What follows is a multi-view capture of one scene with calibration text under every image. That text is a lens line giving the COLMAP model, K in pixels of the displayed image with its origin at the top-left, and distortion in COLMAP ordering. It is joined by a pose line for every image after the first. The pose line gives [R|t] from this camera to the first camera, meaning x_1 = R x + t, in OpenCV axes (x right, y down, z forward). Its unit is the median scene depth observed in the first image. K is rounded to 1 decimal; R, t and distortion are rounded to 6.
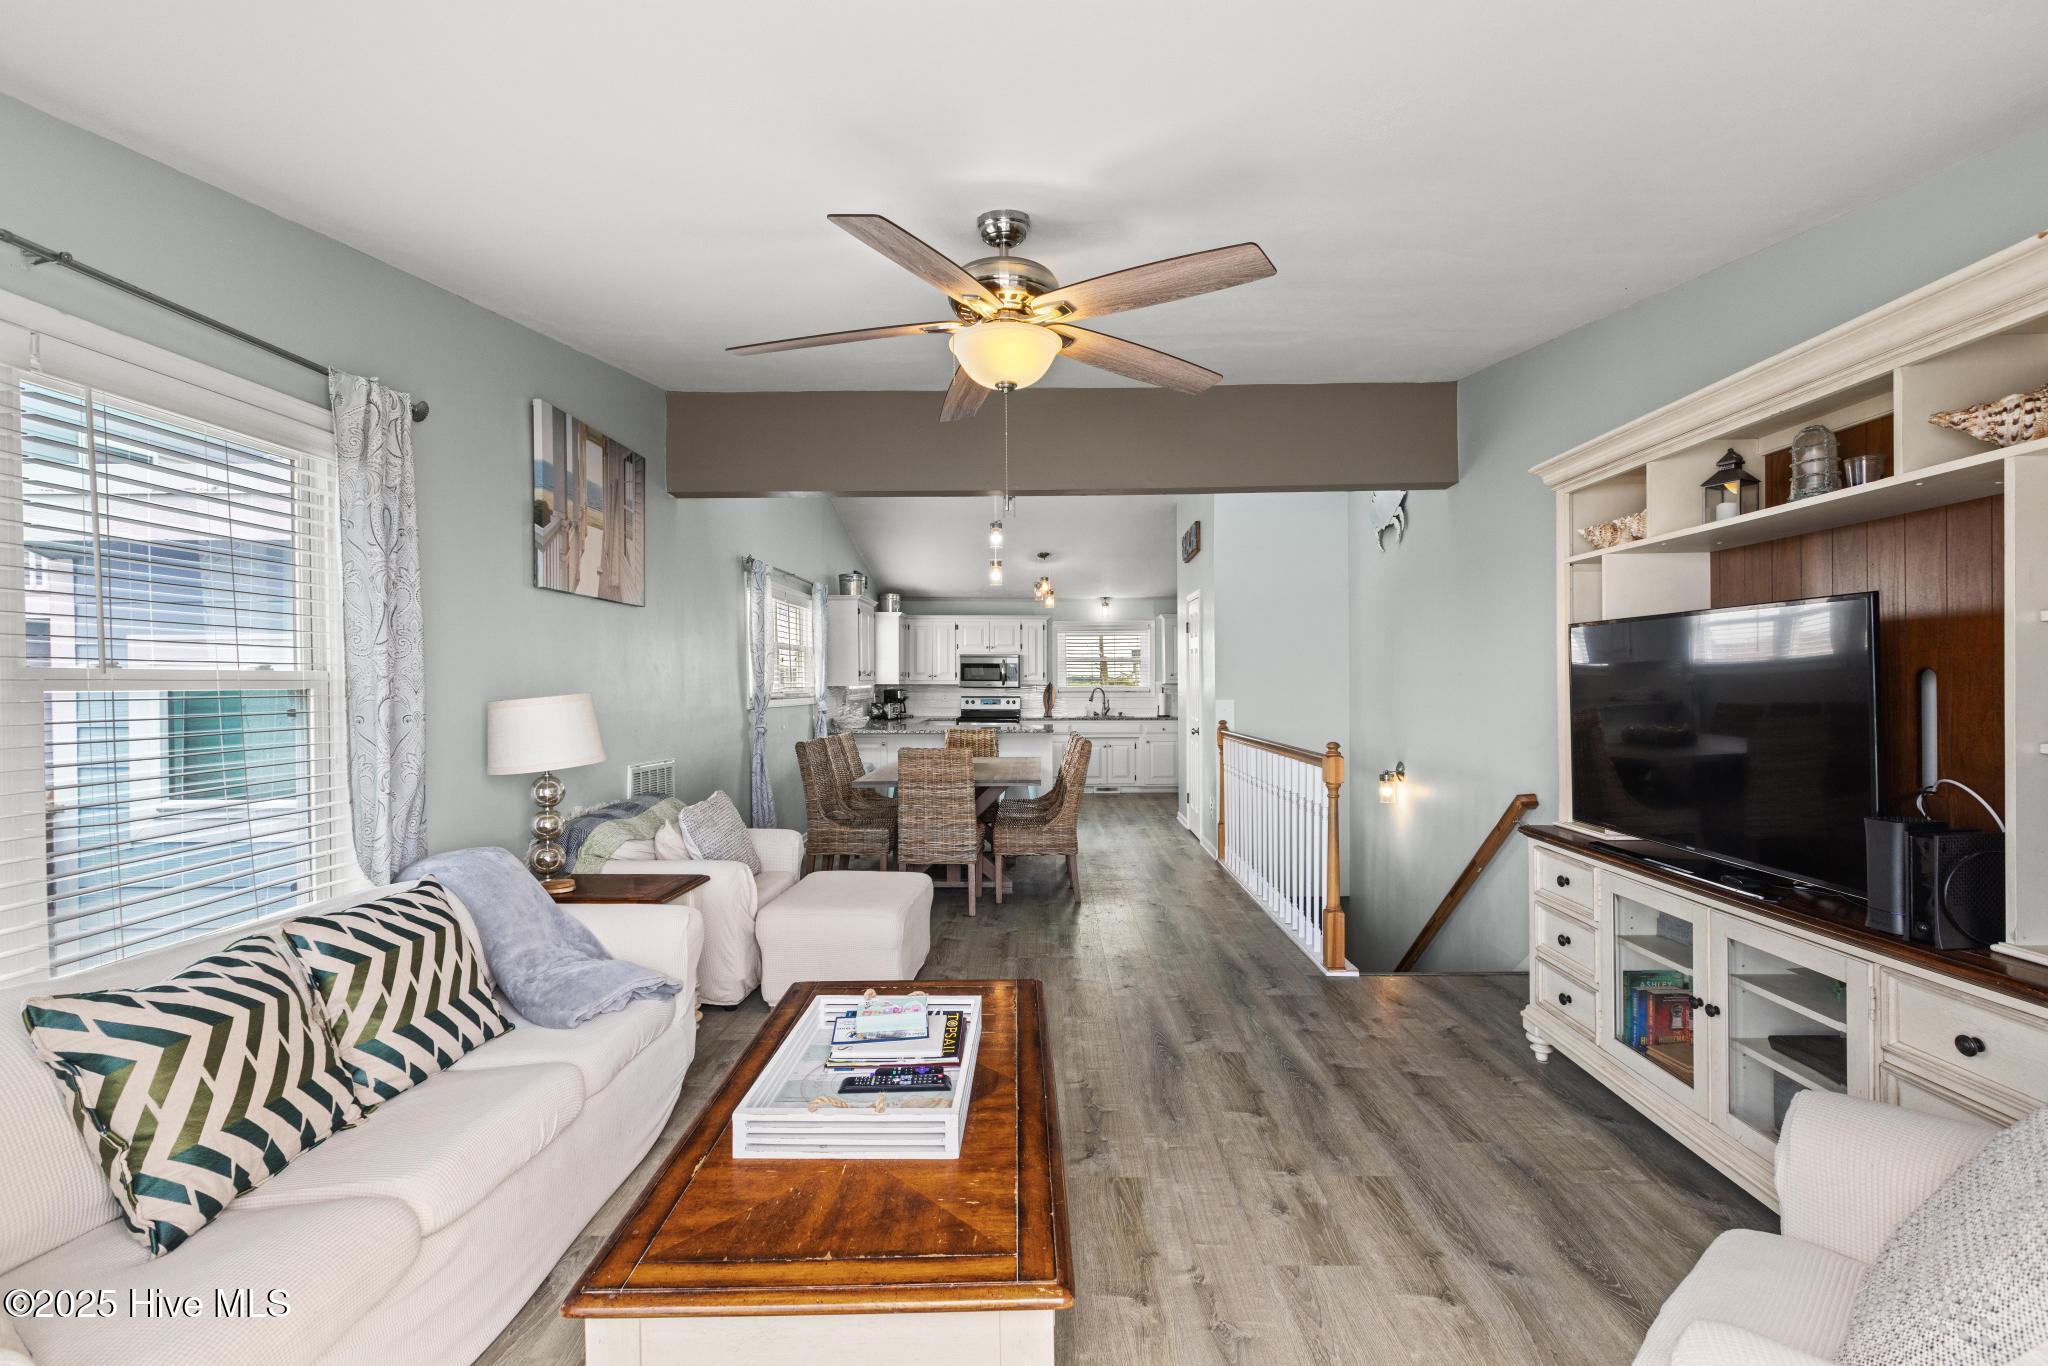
lens RADIAL K [[921.7, 0, 1024.0], [0, 921.7, 683.0], [0, 0, 1]] dist [0.002938, 0.000579]
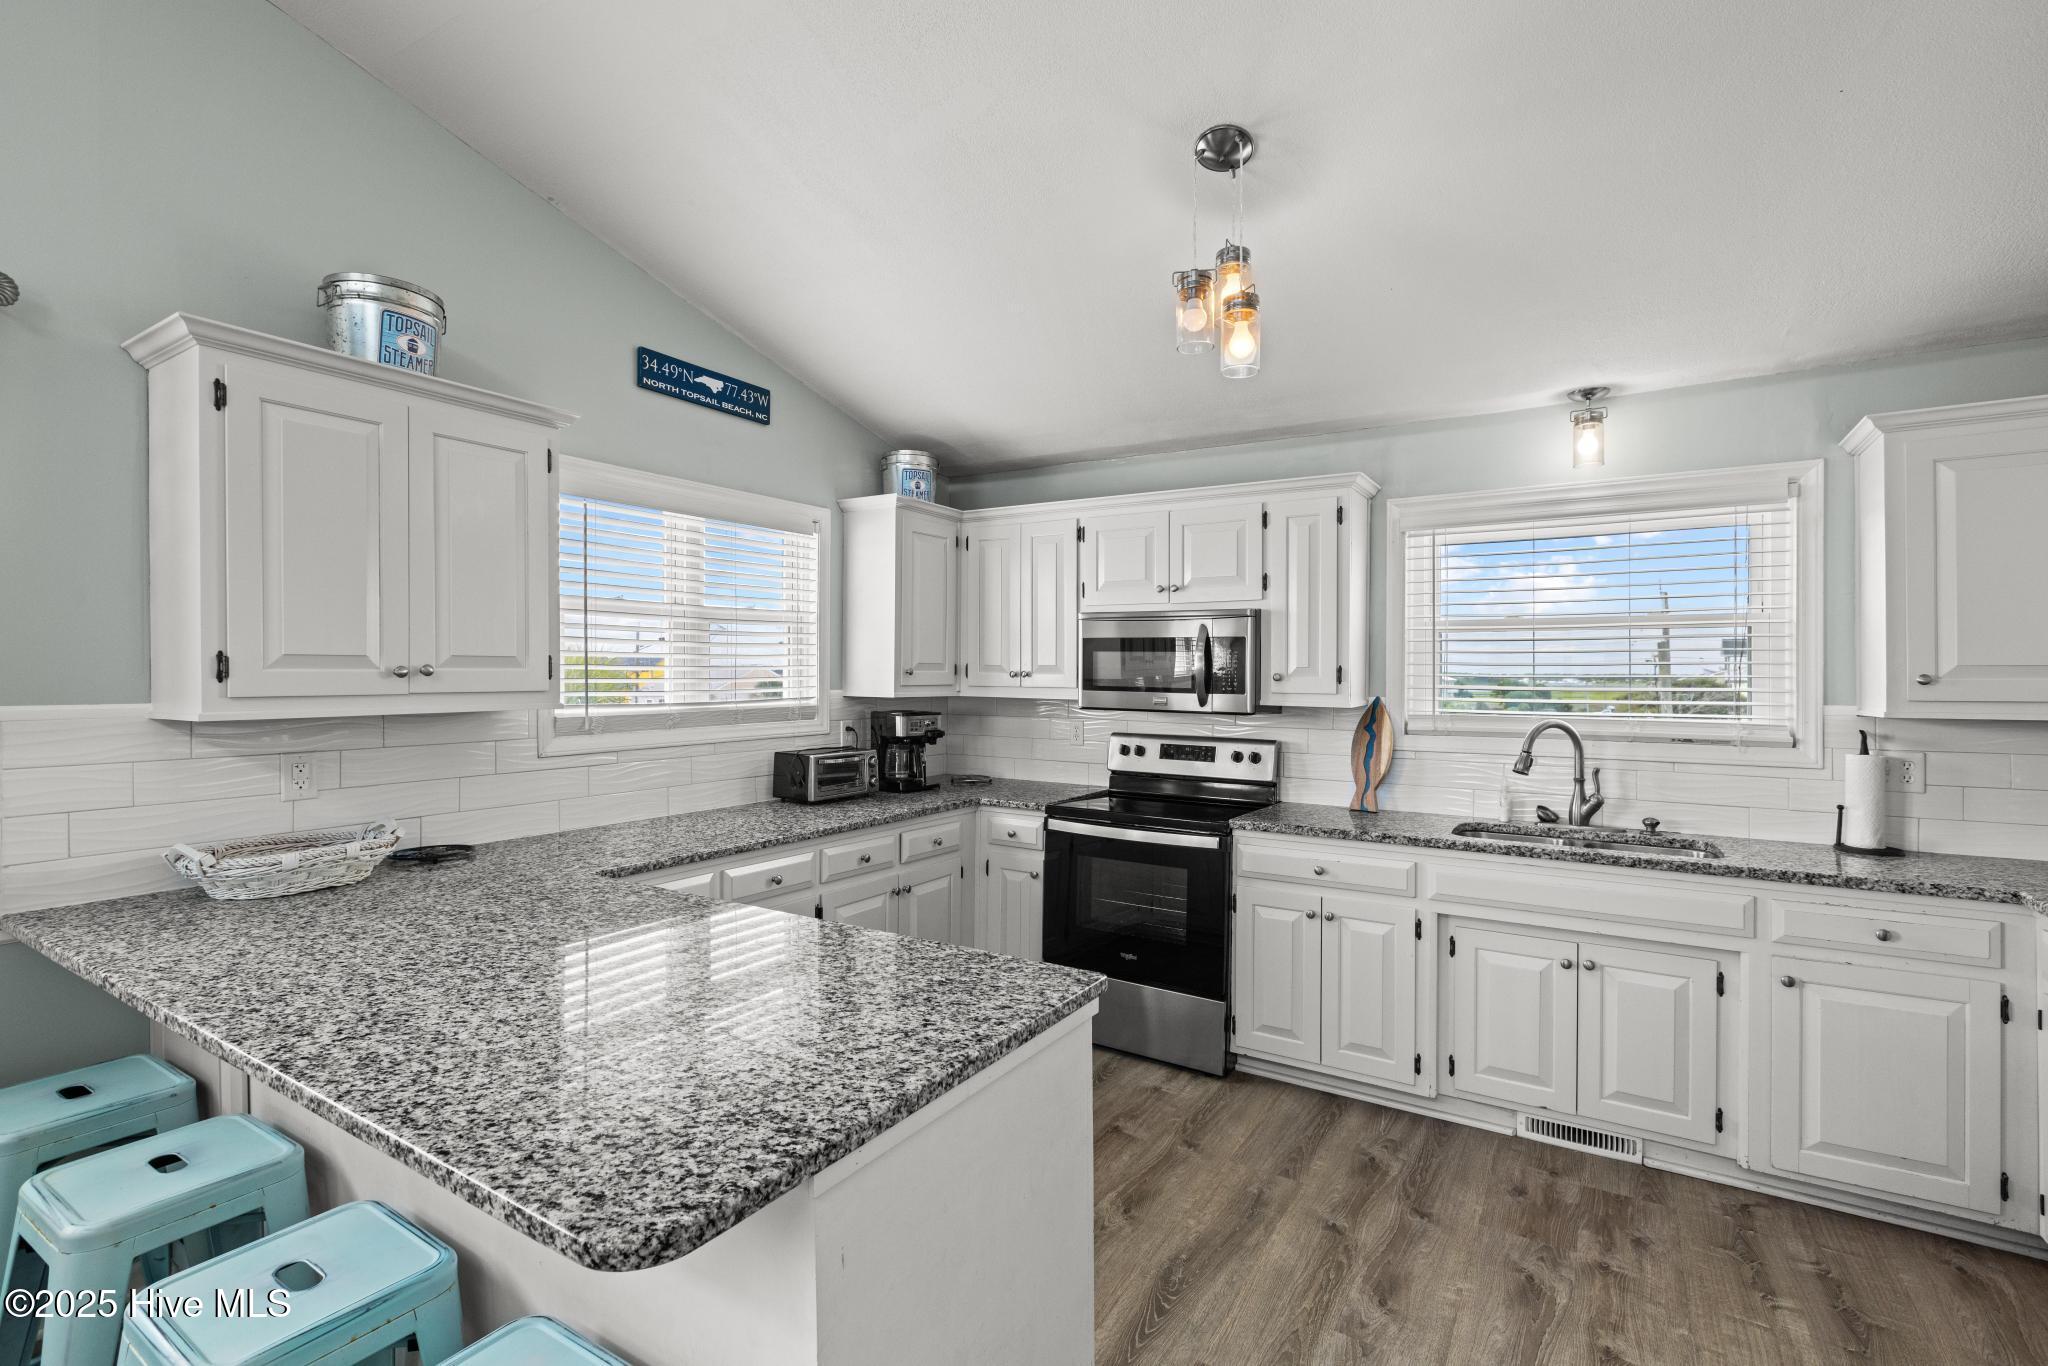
lens RADIAL K [[921.7, 0, 1024.0], [0, 921.7, 683.0], [0, 0, 1]] dist [0.002938, 0.000579]
pose [[0.861257, 0.013529, -0.507989, 0.088328], [-0.009487, 0.999899, 0.010545, -0.008584], [0.508081, -0.004262, 0.861299, 0.714828]]
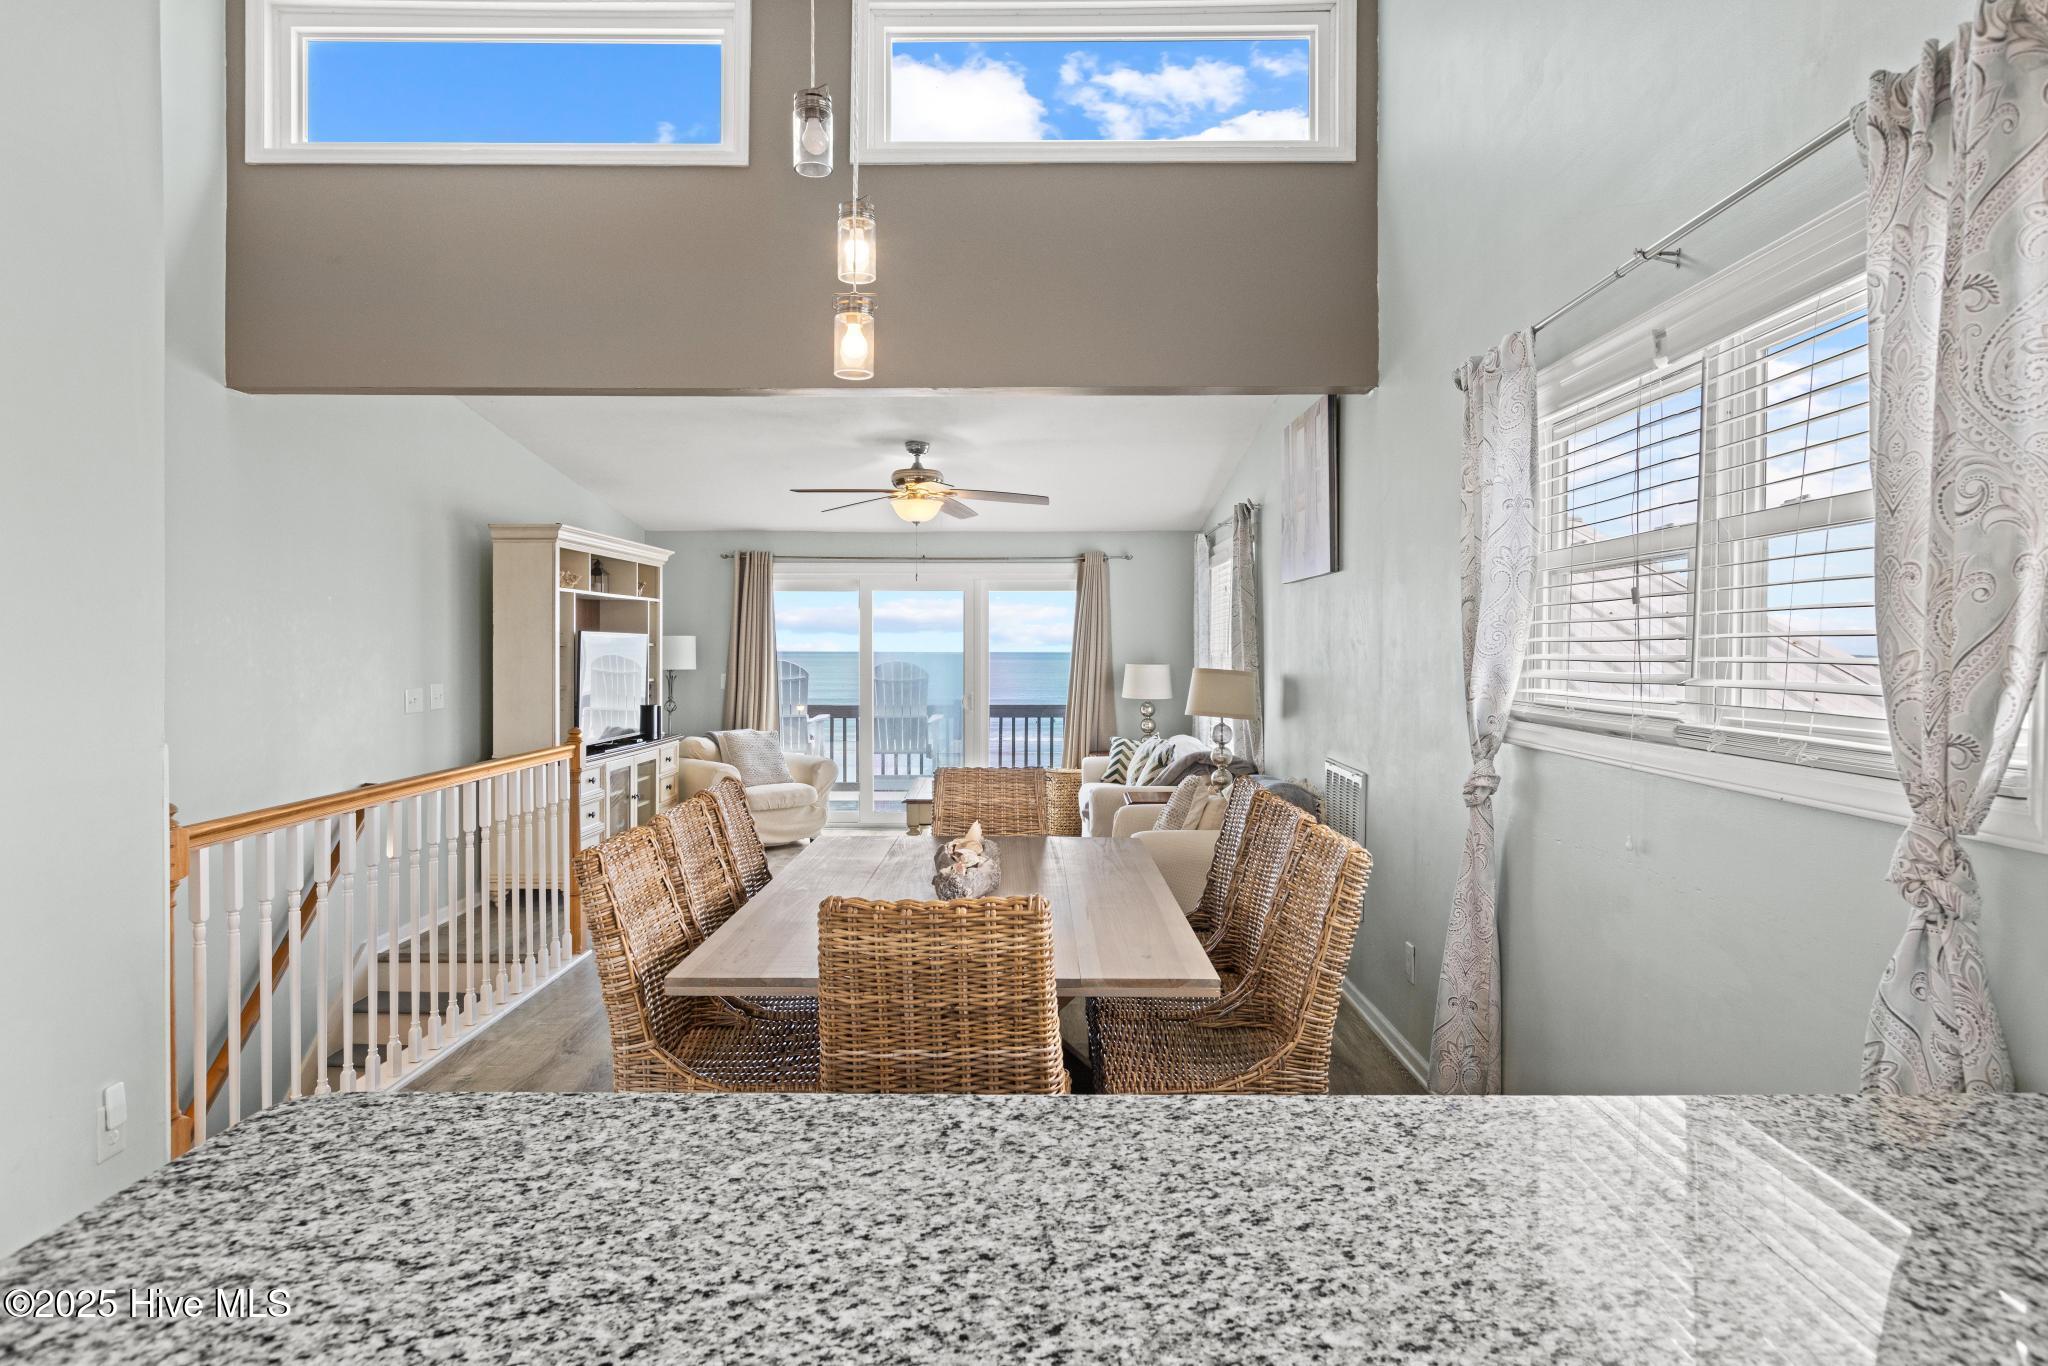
lens RADIAL K [[1210.6, 0, 1023.4], [0, 1210.6, 648.9], [0, 0, 1]] dist [-0.002748, -0.001934]
pose [[-0.999813, 0.009027, -0.017086, -0.050260], [0.008997, 0.999958, 0.001837, -0.007838], [0.017102, 0.001683, -0.999852, 0.889786]]
